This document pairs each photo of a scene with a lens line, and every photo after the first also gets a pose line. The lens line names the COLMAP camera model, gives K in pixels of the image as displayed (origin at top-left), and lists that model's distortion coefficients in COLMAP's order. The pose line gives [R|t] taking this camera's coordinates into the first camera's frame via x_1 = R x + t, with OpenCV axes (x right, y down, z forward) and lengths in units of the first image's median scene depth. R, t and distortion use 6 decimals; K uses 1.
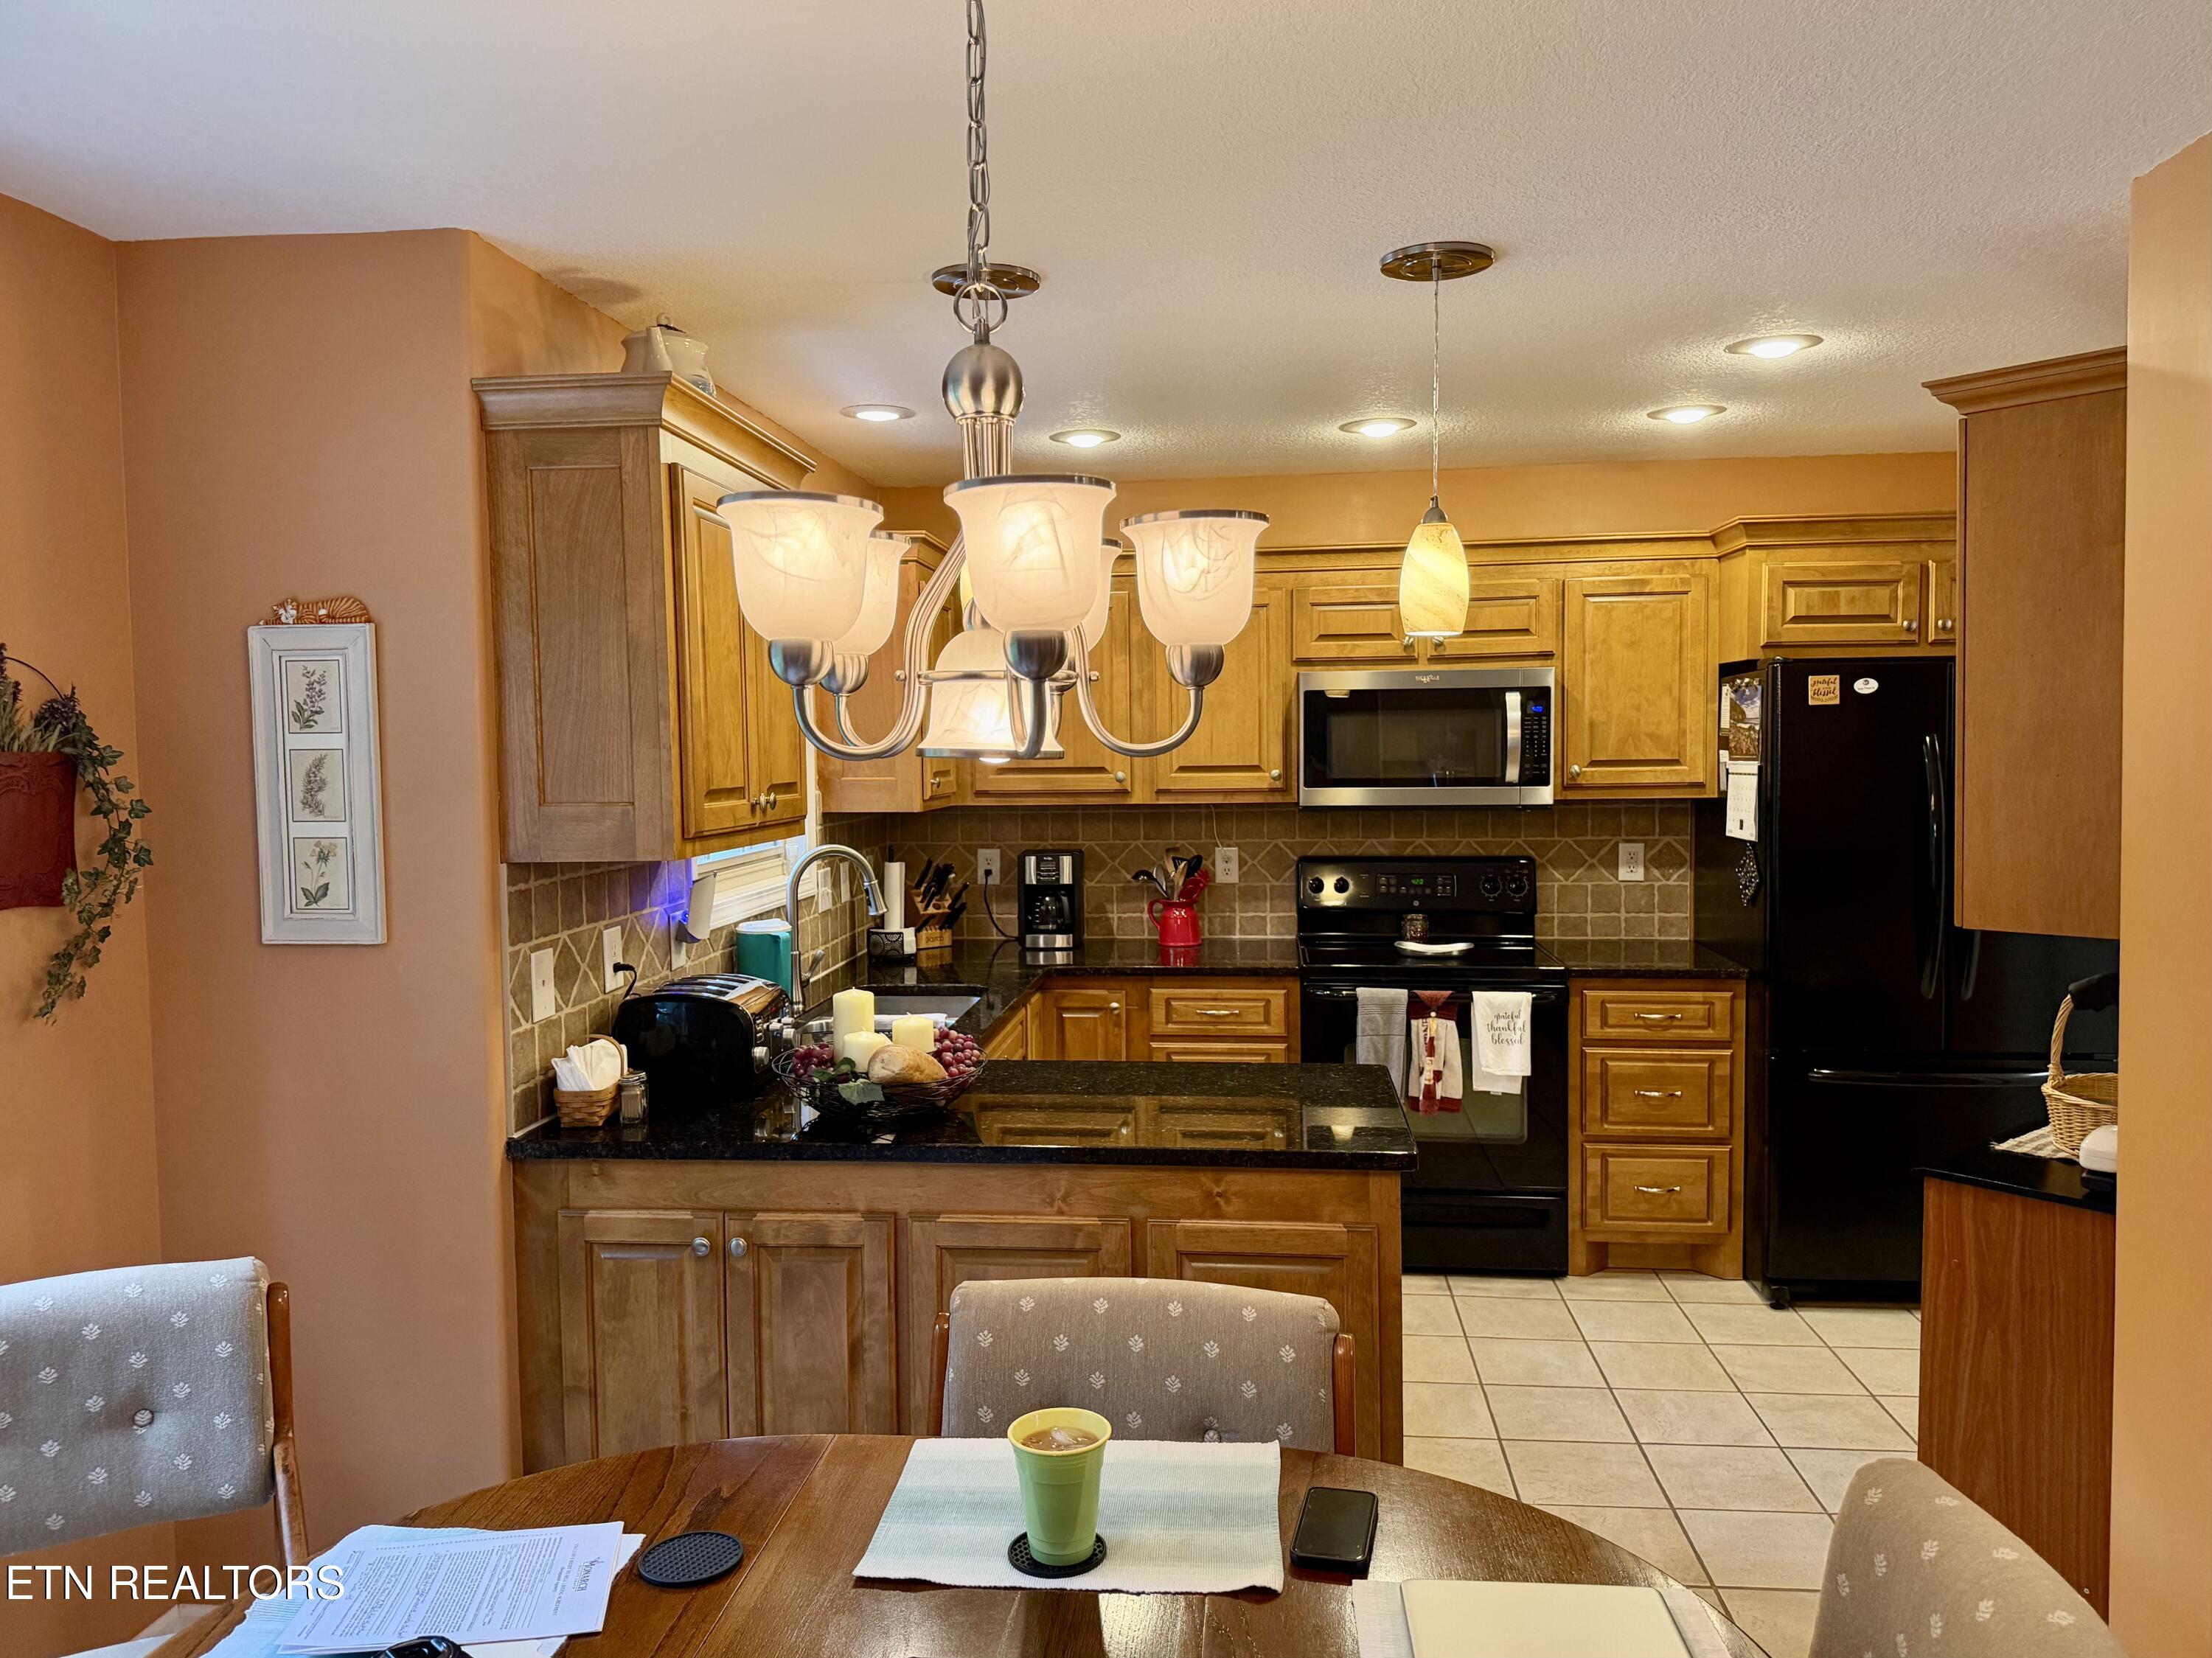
lens RADIAL K [[1608.7, 0, 1053.8], [0, 1608.7, 824.9], [0, 0, 1]] dist [0.040198, -0.028693]
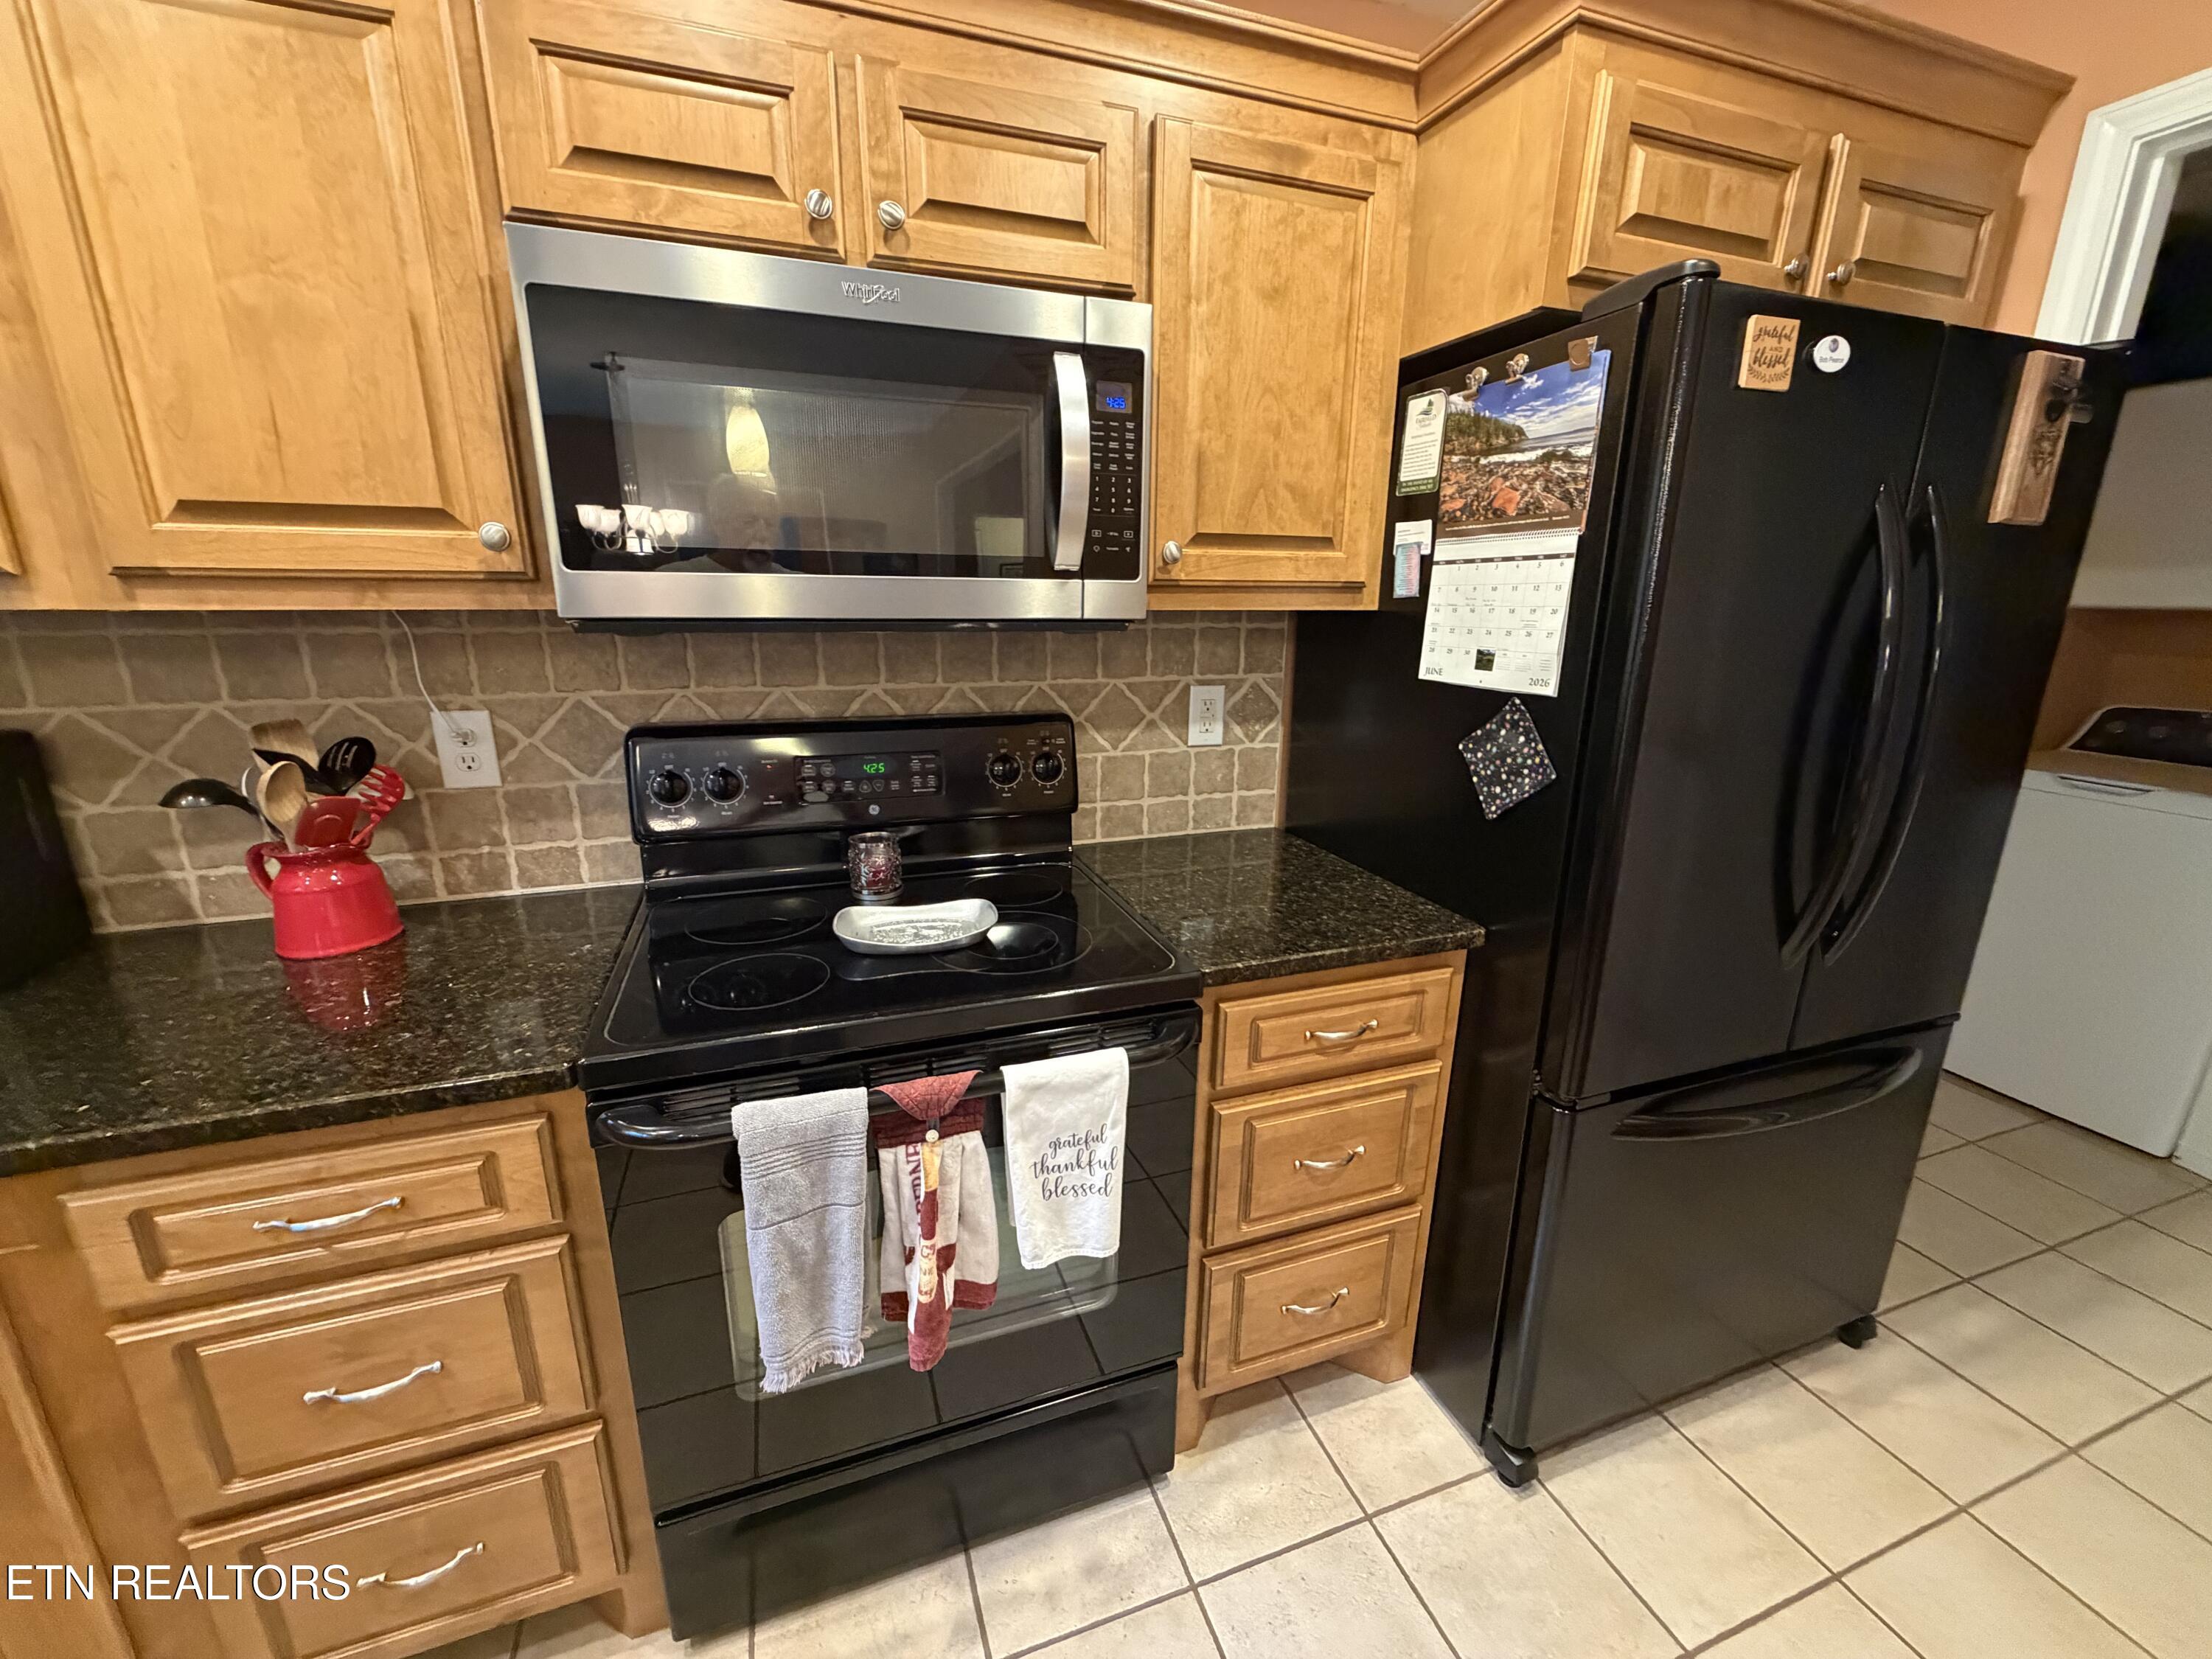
lens RADIAL K [[881.4, 0, 1100.1], [0, 881.4, 832.8], [0, 0, 1]] dist [0.001201, -0.000554]
pose [[0.890838, -0.097730, 0.443685, 0.172476], [0.001727, 0.977311, 0.211803, -0.006161], [-0.454318, -0.187916, 0.870794, 0.759538]]
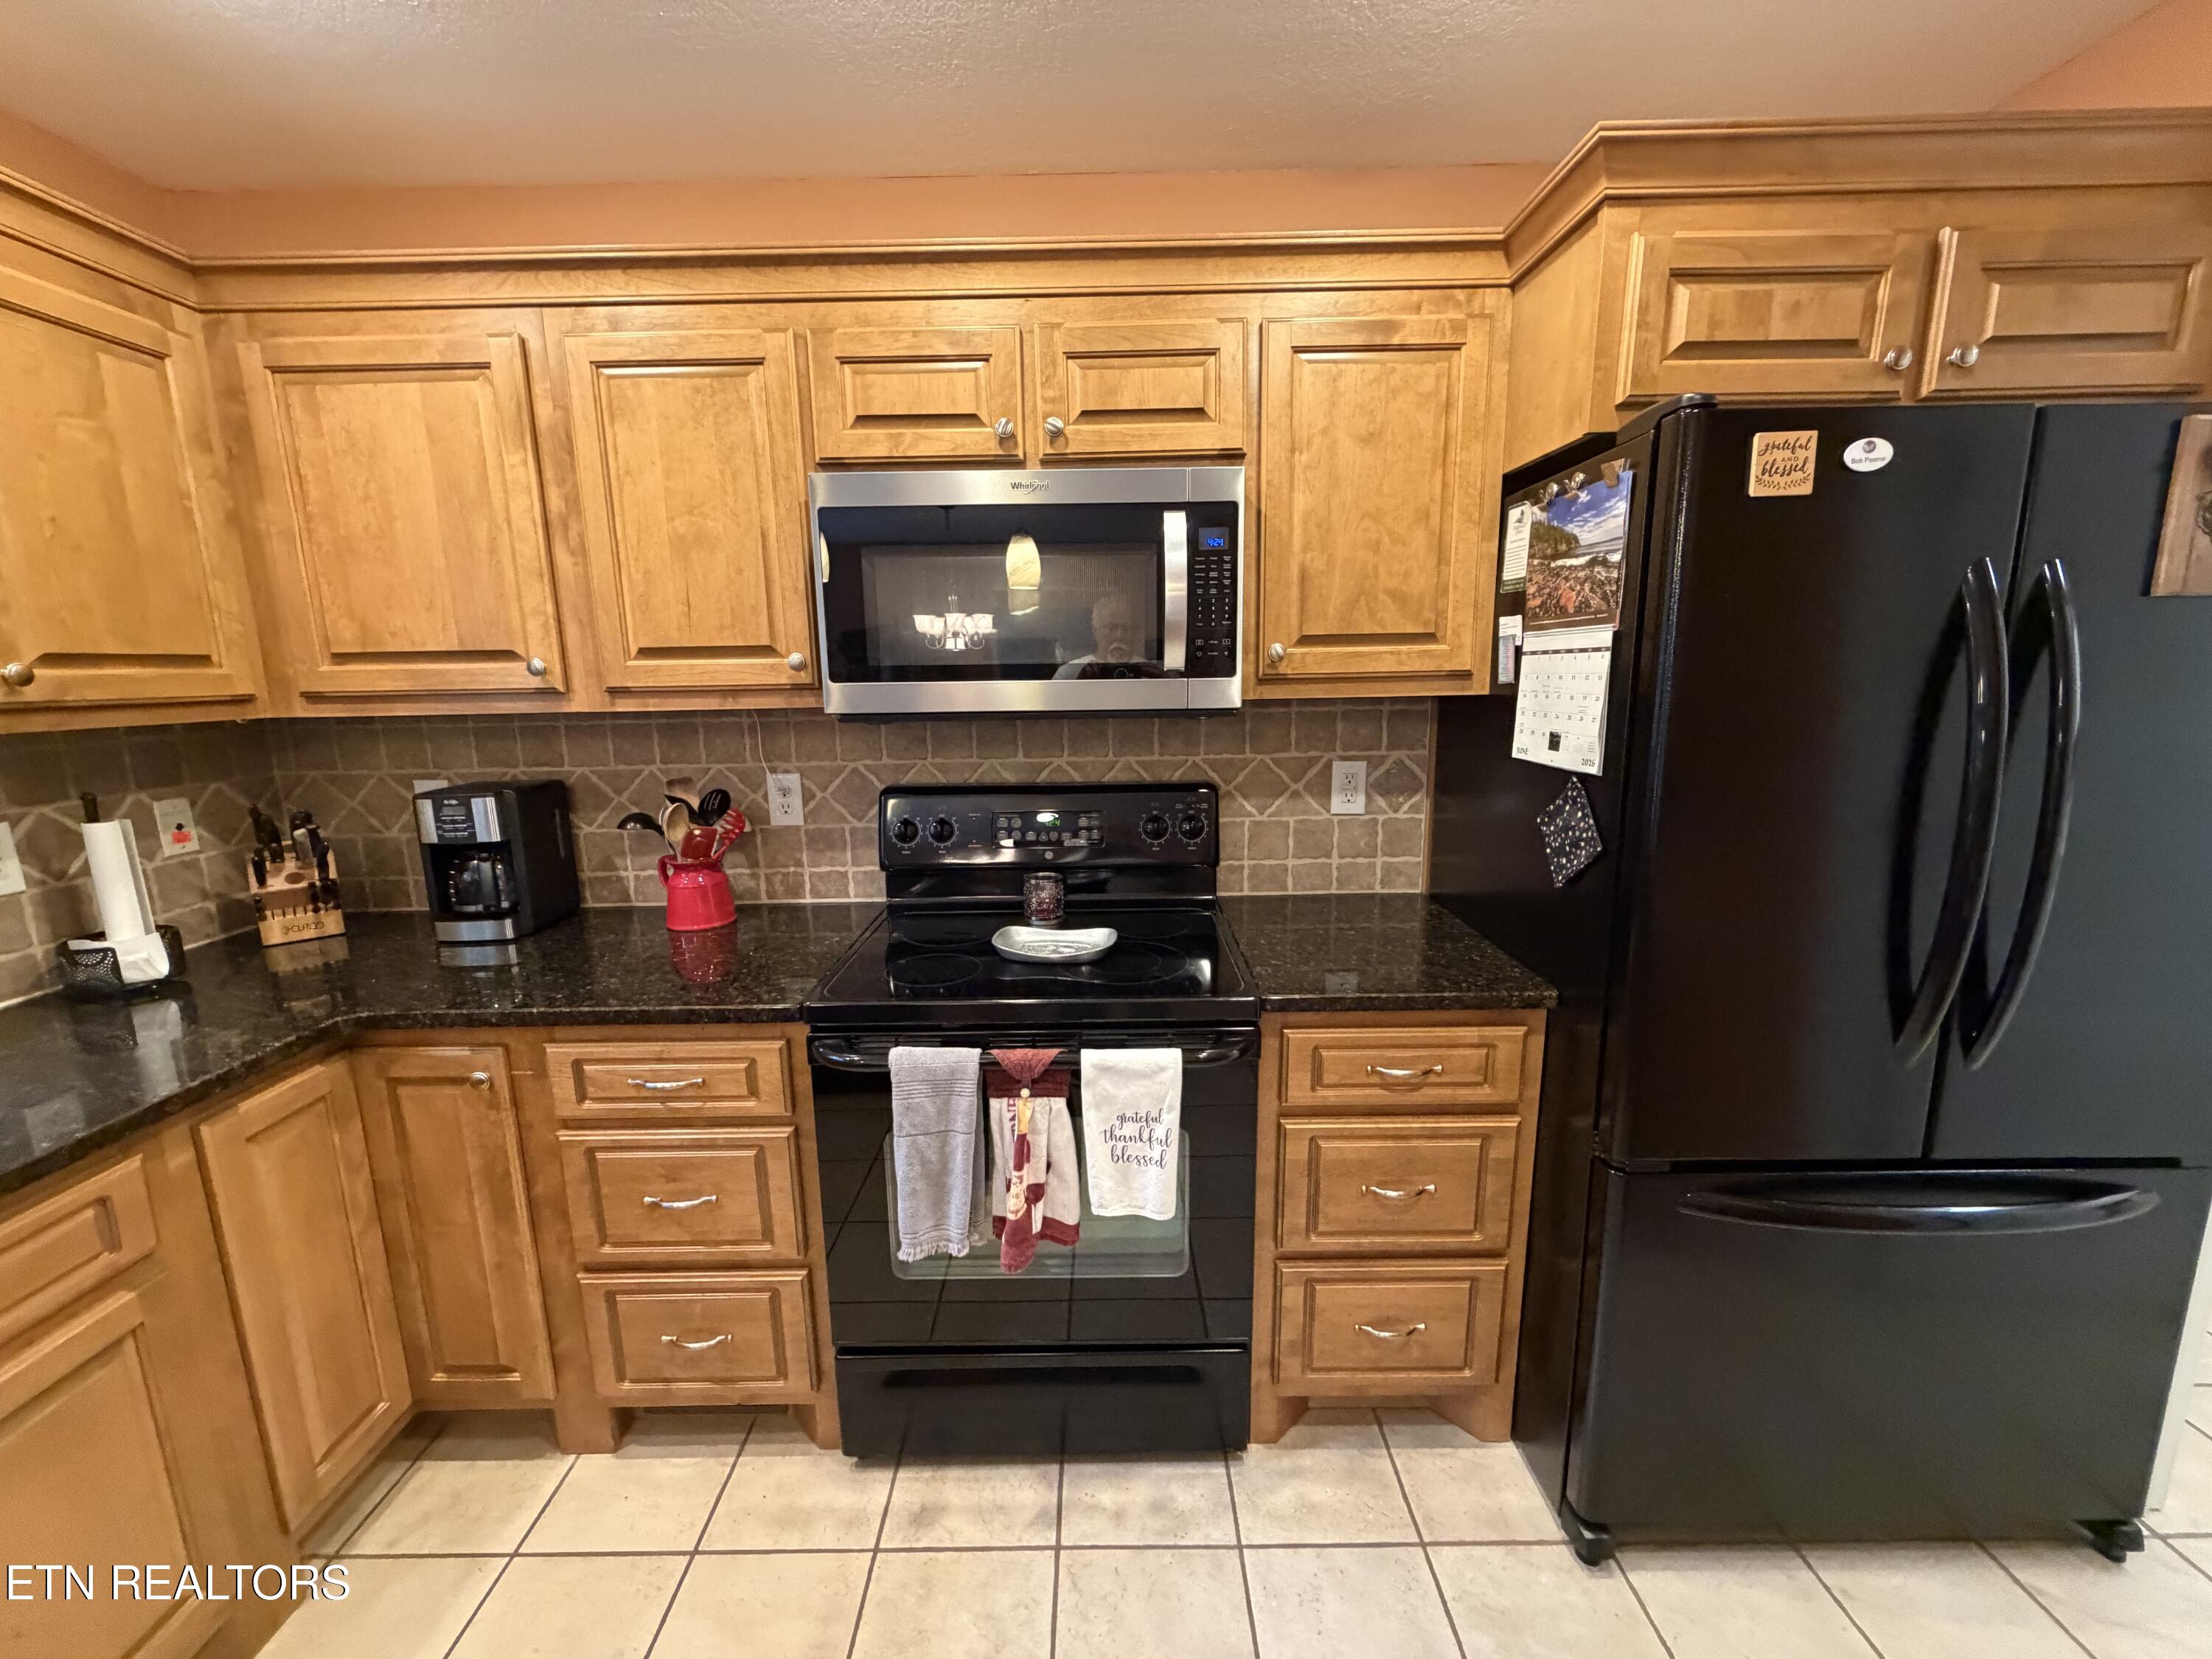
lens RADIAL K [[881.4, 0, 1101.8], [0, 881.4, 834.5], [0, 0, 1]] dist [0.001201, -0.000554]
pose [[0.992019, -0.026173, 0.123341, 0.215784], [0.009365, 0.990811, 0.134929, -0.010823], [-0.125739, -0.132697, 0.983149, 0.675811]]
